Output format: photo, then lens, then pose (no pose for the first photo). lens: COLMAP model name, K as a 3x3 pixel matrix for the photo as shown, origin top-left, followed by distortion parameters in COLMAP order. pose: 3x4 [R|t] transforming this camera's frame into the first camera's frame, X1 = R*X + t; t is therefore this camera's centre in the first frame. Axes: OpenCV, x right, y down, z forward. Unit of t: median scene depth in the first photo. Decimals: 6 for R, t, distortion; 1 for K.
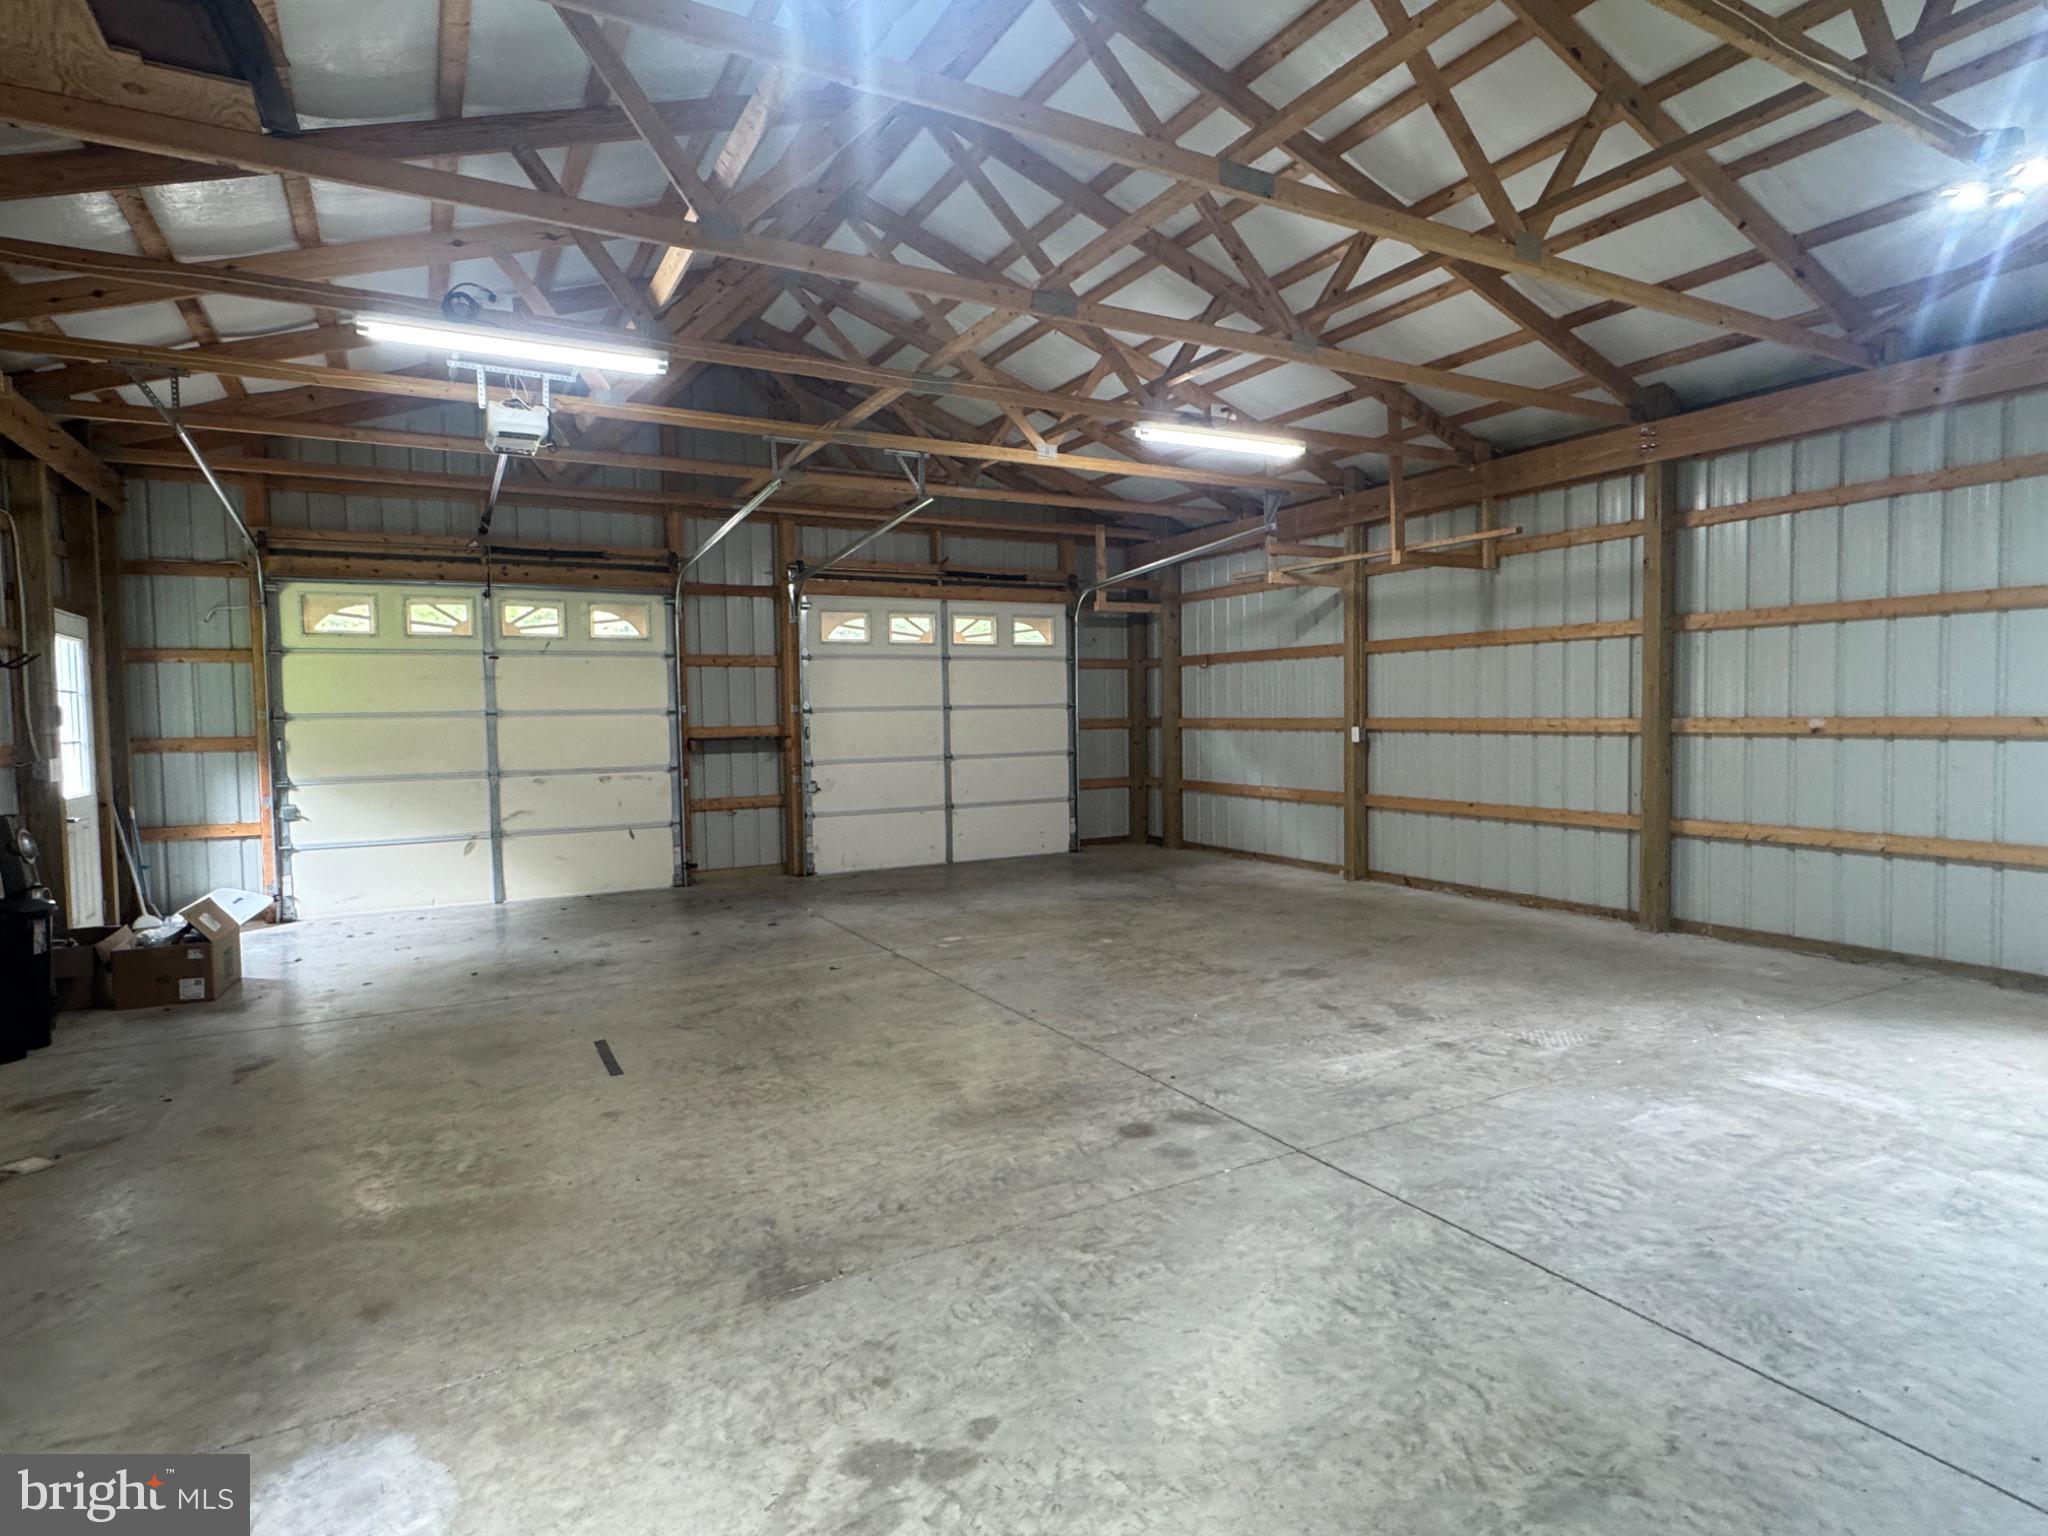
lens RADIAL K [[1093.1, 0, 1019.9], [0, 1093.1, 765.0], [0, 0, 1]] dist [0.000422, 0.000661]
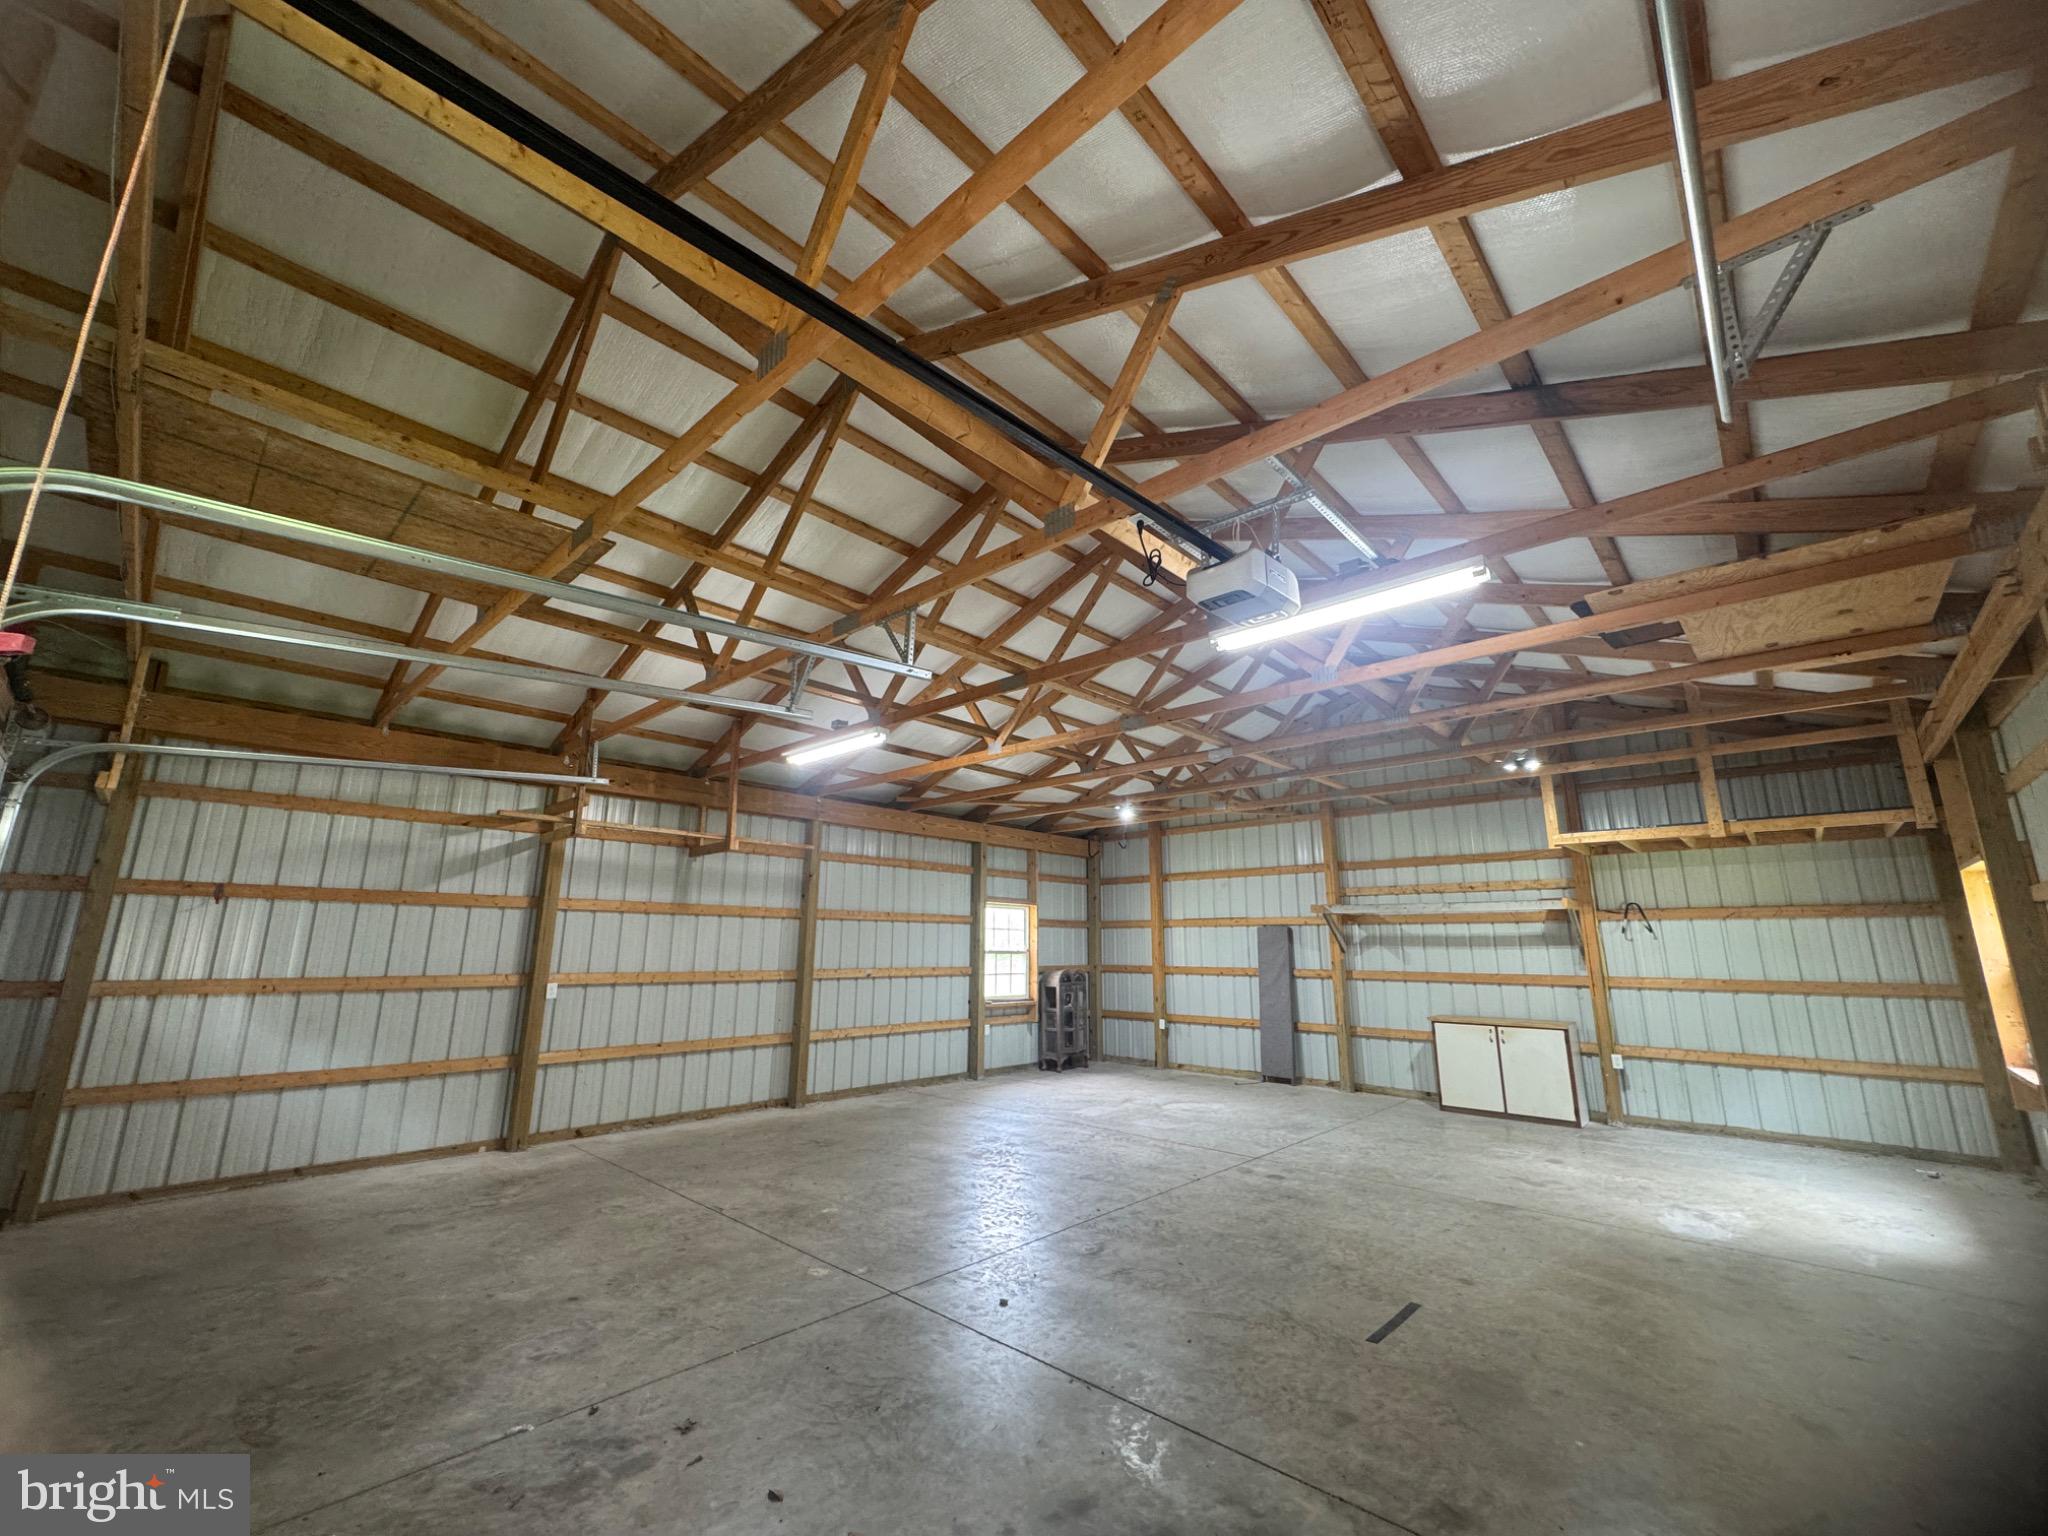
lens RADIAL K [[816.6, 0, 1024.9], [0, 816.6, 764.9], [0, 0, 1]] dist [0.000638, 0.000044]
pose [[-0.310203, 0.220198, 0.924817, -0.767437], [0.044876, 0.975113, -0.217122, -0.064537], [-0.949611, -0.025850, -0.312364, 1.110786]]
